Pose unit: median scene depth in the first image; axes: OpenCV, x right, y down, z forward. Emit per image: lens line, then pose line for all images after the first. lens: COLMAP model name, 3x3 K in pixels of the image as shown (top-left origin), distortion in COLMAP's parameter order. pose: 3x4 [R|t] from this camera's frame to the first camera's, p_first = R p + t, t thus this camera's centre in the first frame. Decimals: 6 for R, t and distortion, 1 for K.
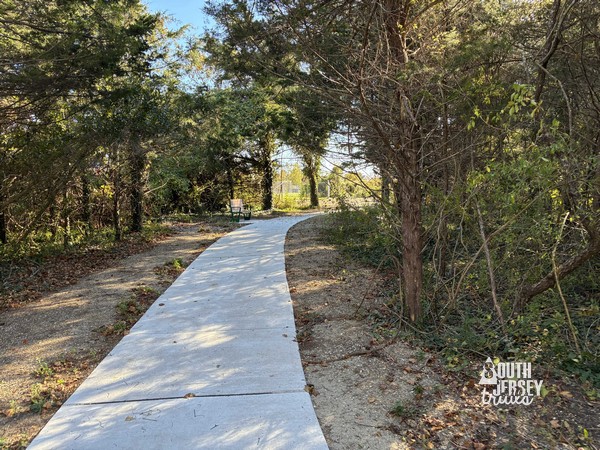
lens RADIAL K [[453.1, 0, 300.3], [0, 453.1, 225.2], [0, 0, 1]] dist [0.002657, 0.000350]
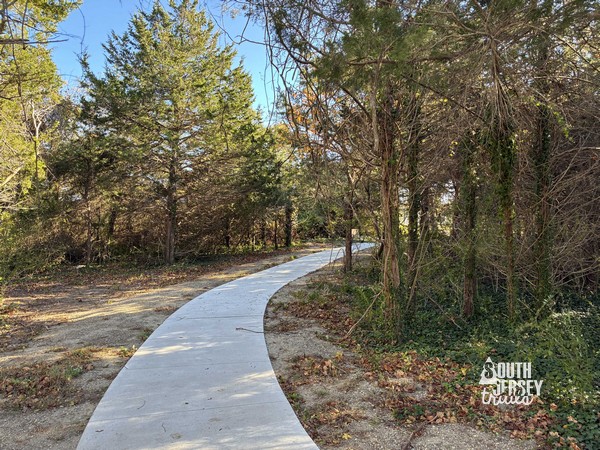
lens RADIAL K [[453.1, 0, 299.9], [0, 453.1, 225.2], [0, 0, 1]] dist [0.002657, 0.000350]
pose [[0.921090, 0.001465, -0.389347, 0.415735], [-0.026303, 0.997943, -0.058470, 0.035803], [0.388460, 0.064097, 0.919234, -0.712299]]
